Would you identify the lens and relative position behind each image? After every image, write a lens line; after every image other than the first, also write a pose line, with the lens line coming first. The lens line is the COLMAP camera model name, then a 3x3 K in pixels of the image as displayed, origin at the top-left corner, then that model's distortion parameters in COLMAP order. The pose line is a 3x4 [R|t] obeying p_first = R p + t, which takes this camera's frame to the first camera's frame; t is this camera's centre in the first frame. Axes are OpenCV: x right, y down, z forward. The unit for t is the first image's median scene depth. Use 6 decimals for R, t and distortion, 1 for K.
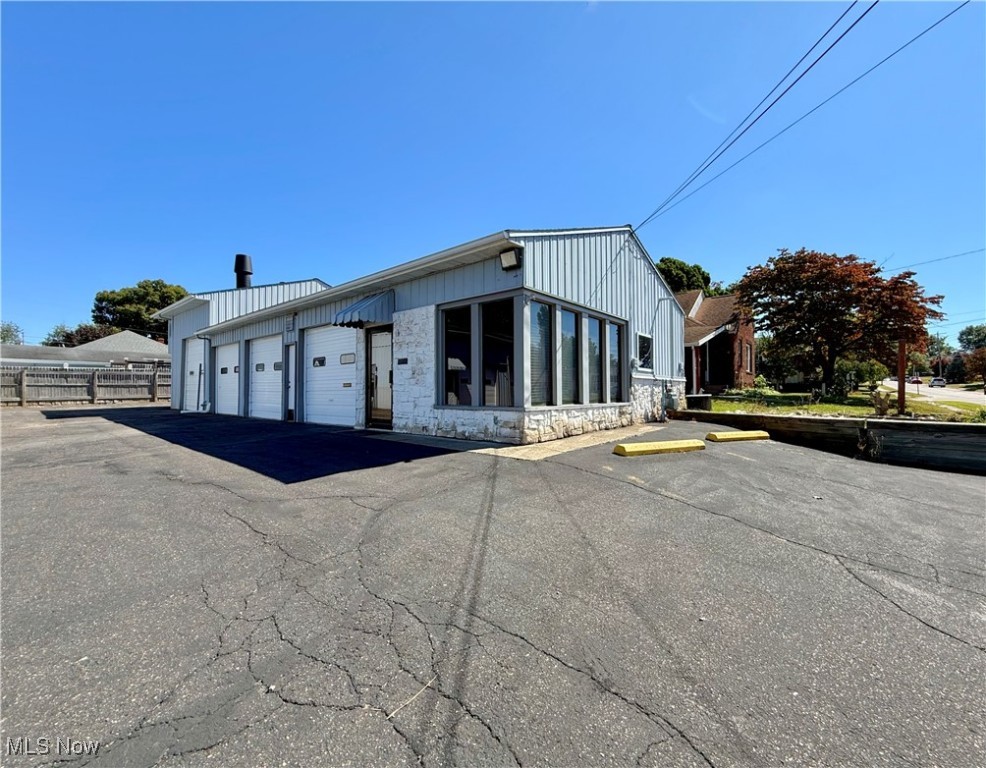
lens RADIAL K [[409.5, 0, 508.9], [0, 409.5, 383.3], [0, 0, 1]] dist [-0.000824, 0.000260]
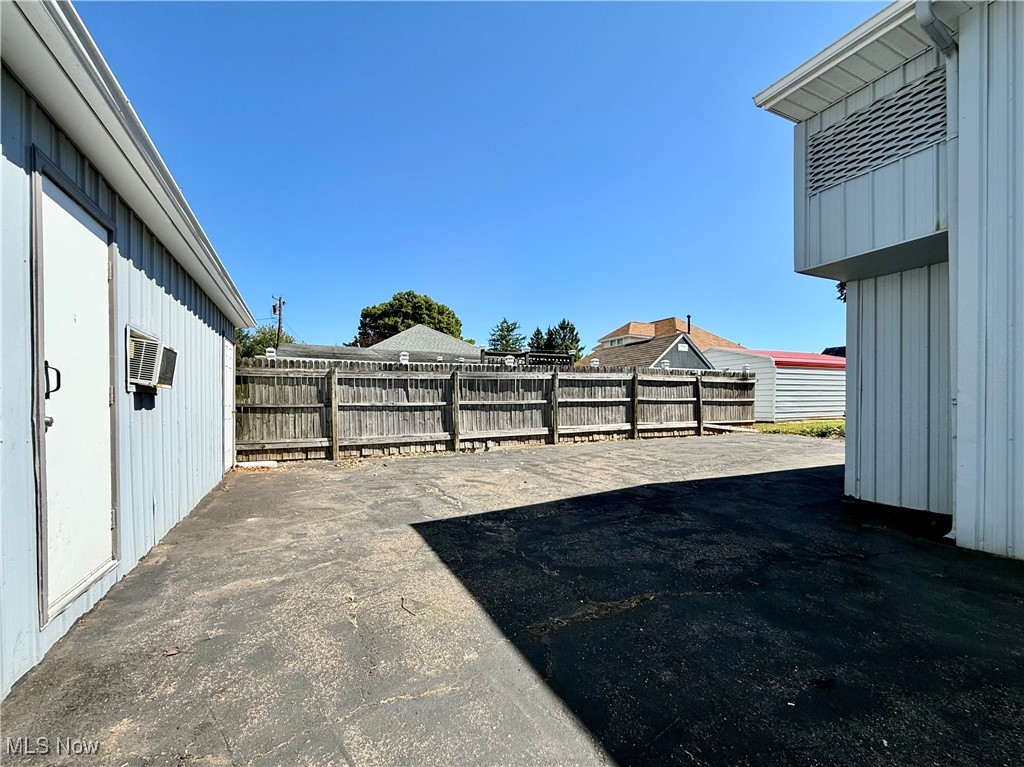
lens RADIAL K [[432.7, 0, 511.2], [0, 432.7, 401.8], [0, 0, 1]] dist [0.000576, 0.000041]
pose [[0.905727, 0.001803, -0.423858, -1.453814], [0.004877, 0.999880, 0.014674, -0.009489], [0.423833, -0.015358, 0.905610, 1.181262]]
